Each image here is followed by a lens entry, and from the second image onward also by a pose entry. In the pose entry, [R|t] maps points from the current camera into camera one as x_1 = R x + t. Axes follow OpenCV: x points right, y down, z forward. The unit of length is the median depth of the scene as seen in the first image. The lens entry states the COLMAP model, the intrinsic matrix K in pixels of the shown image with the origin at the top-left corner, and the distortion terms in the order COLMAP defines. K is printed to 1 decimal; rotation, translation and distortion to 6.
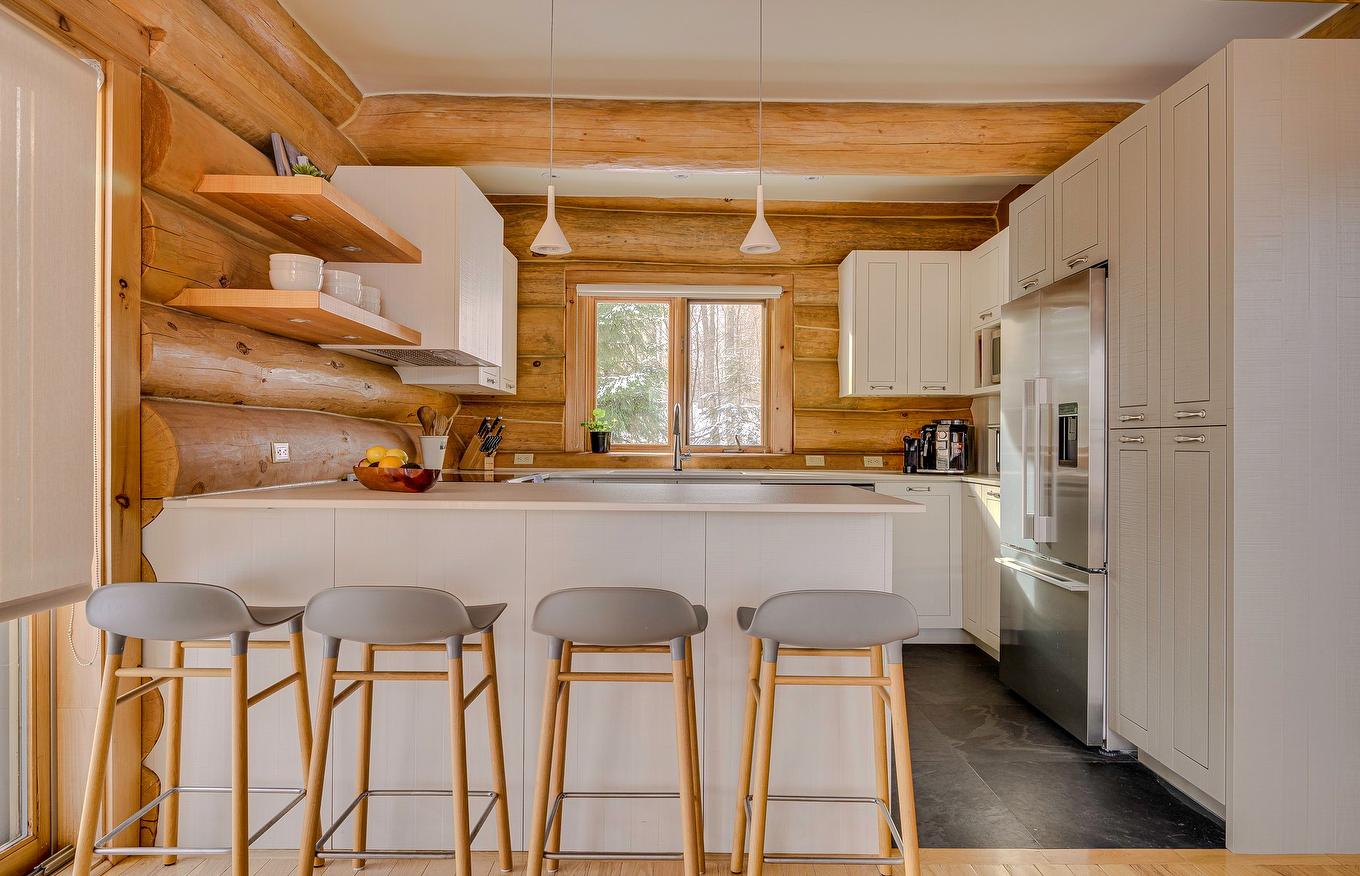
lens RADIAL K [[838.1, 0, 680.0], [0, 838.1, 438.0], [0, 0, 1]] dist [0.041286, 0.000198]
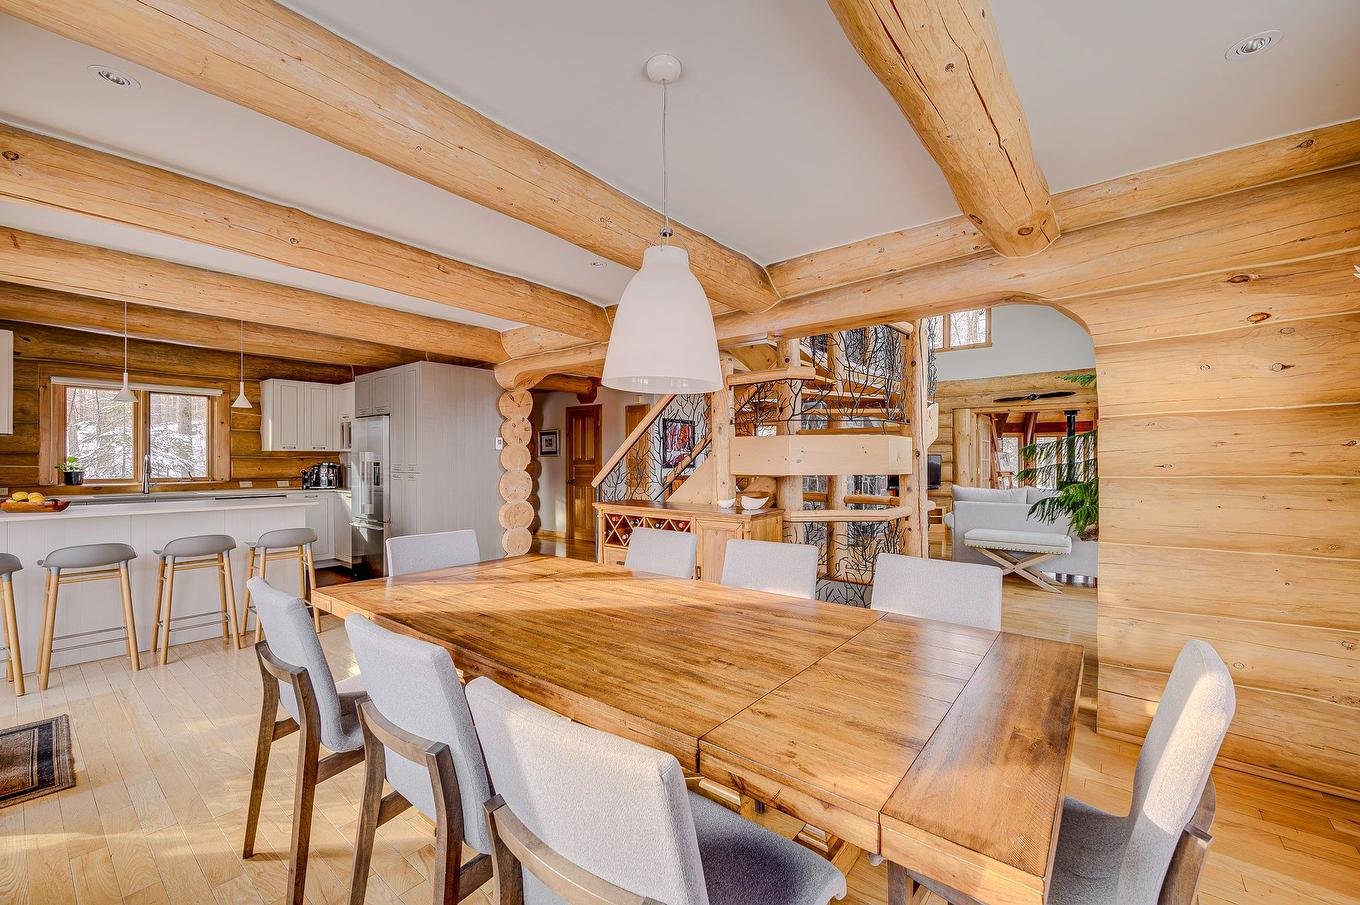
lens RADIAL K [[533.2, 0, 680.3], [0, 533.2, 461.9], [0, 0, 1]] dist [0.000144, -0.000143]
pose [[0.621278, -0.008369, 0.783545, -0.175720], [-0.002134, 0.999921, 0.012372, -0.041388], [-0.783587, -0.009358, 0.621211, -0.519697]]
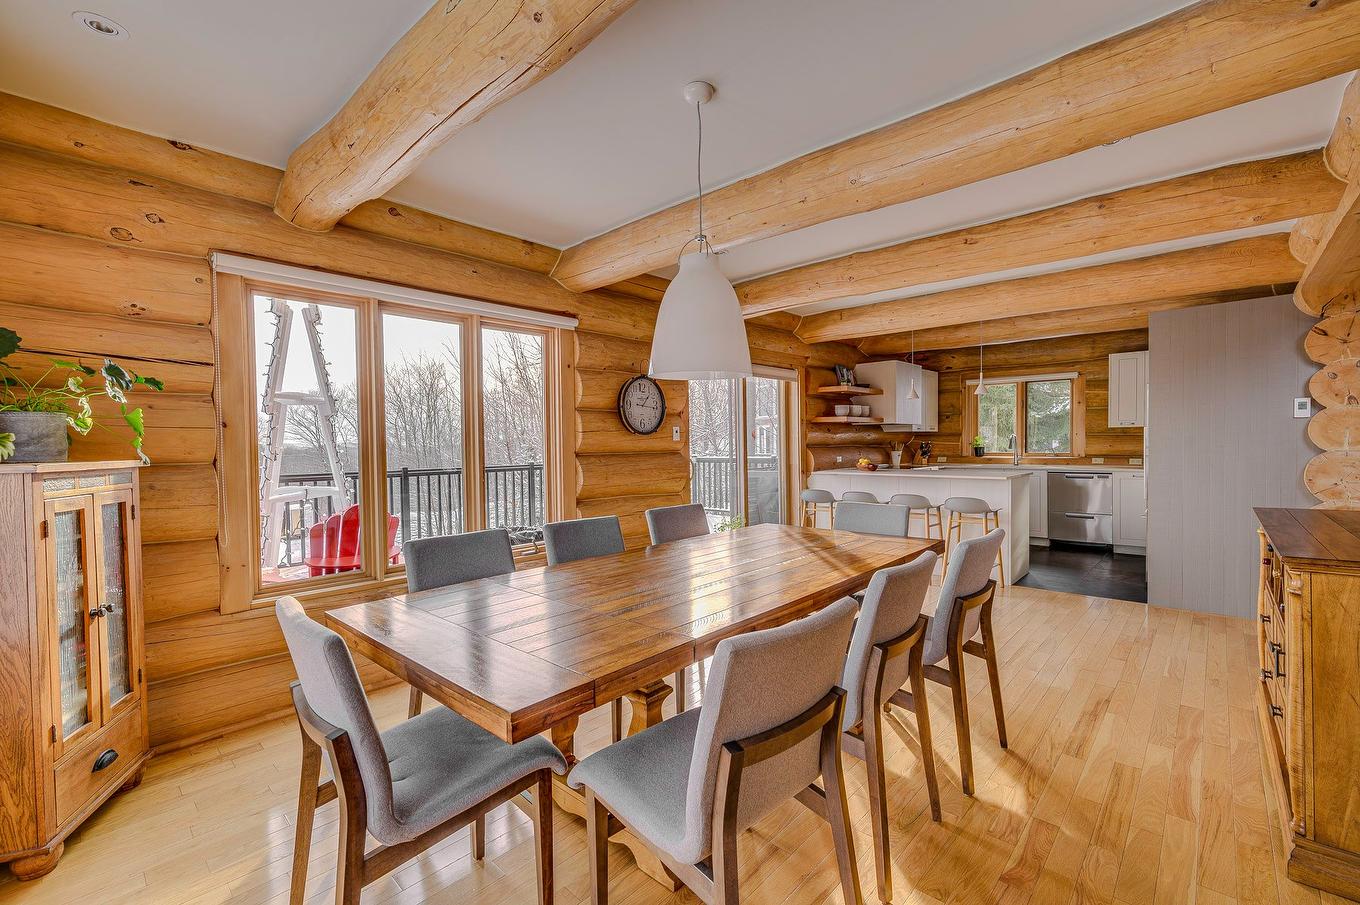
lens RADIAL K [[581.7, 0, 712.2], [0, 581.7, 453.1], [0, 0, 1]] dist [0.000061, -0.000080]
pose [[0.766491, -0.001856, -0.642253, 0.351838], [0.019603, 0.999598, 0.020507, -0.036461], [0.641956, -0.028308, 0.766219, -0.616940]]
